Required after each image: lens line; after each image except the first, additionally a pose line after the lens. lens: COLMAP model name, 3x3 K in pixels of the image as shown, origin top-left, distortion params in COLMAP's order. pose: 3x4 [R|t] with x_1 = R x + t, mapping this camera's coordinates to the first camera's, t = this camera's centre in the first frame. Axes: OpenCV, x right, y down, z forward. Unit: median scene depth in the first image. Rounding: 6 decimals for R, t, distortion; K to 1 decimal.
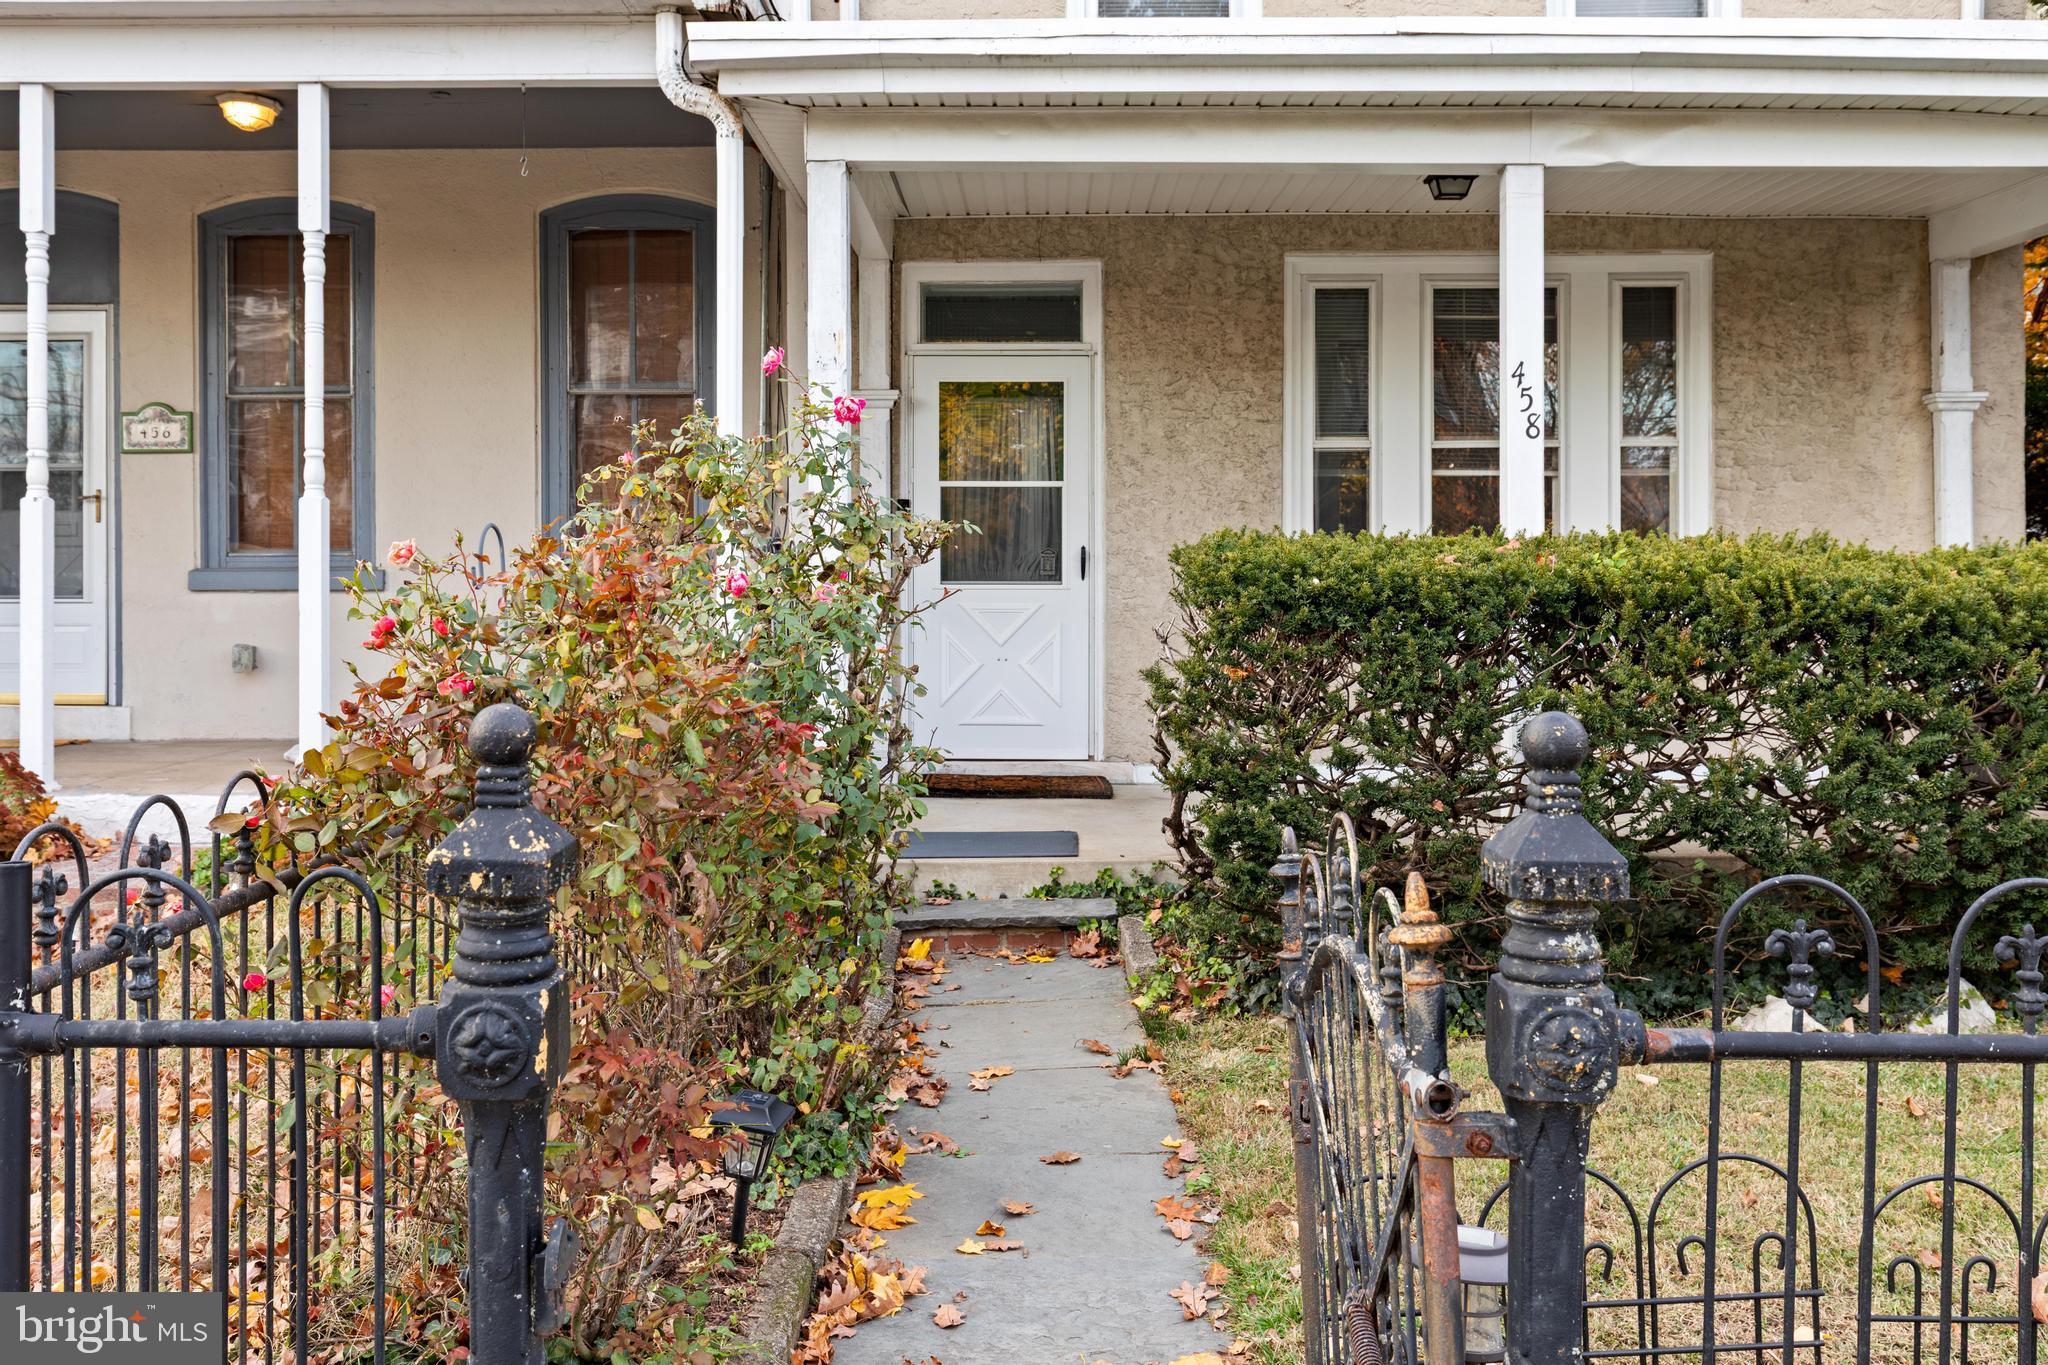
lens RADIAL K [[1849.1, 0, 1025.6], [0, 1849.1, 677.8], [0, 0, 1]] dist [0.013285, 0.001927]
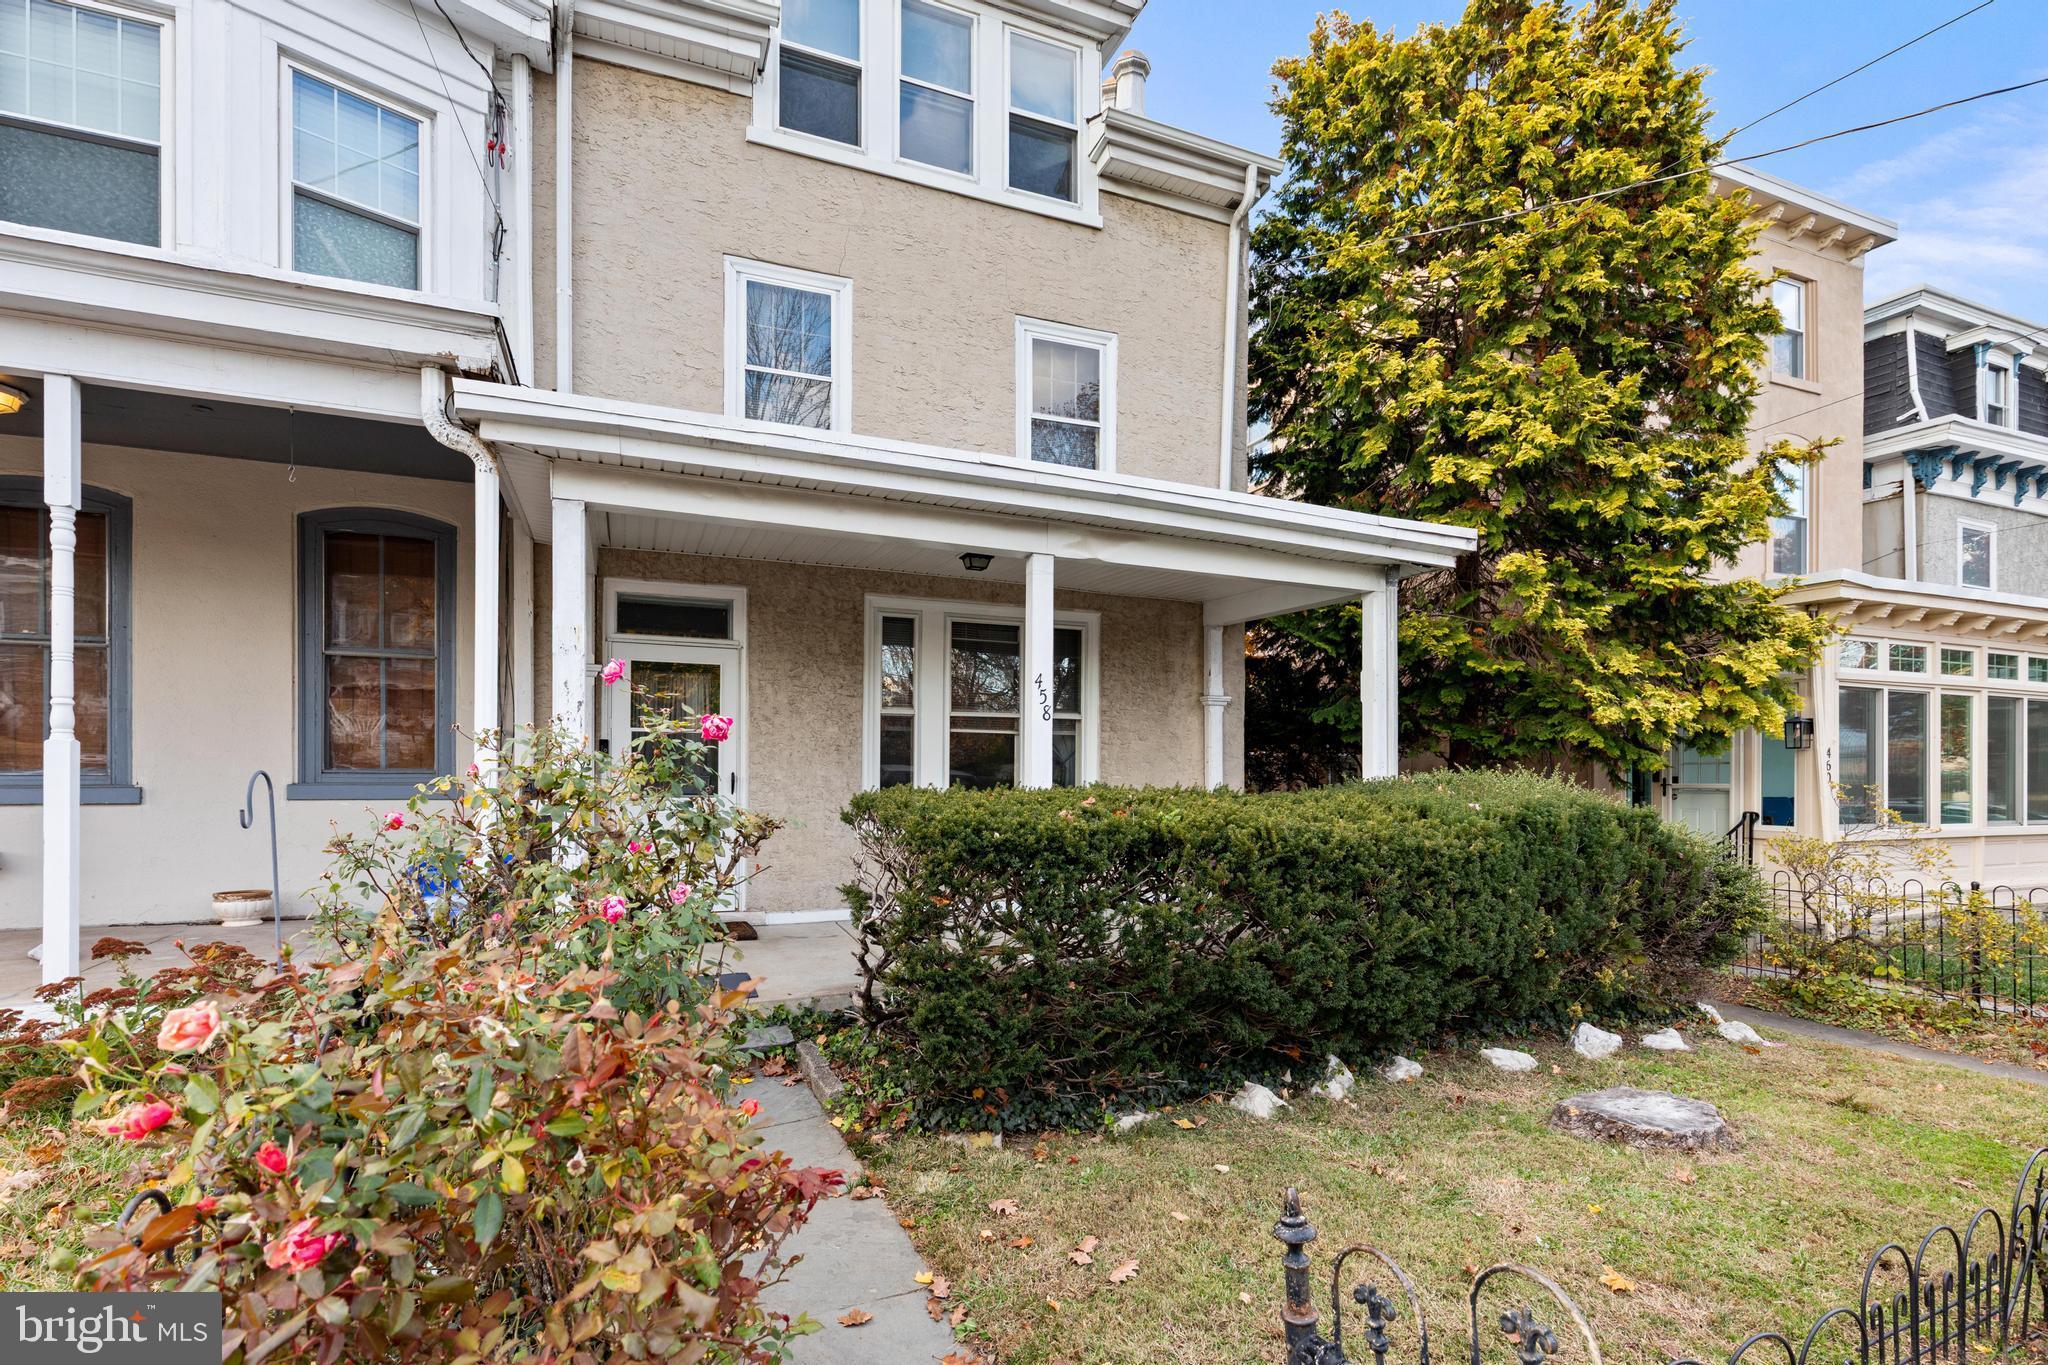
lens RADIAL K [[927.5, 0, 1005.2], [0, 927.5, 784.4], [0, 0, 1]] dist [0.005801, -0.000248]
pose [[0.914605, -0.002394, 0.404341, -0.085168], [0.009481, 0.999835, -0.015524, -0.055147], [-0.404237, 0.018032, 0.914477, 0.241294]]
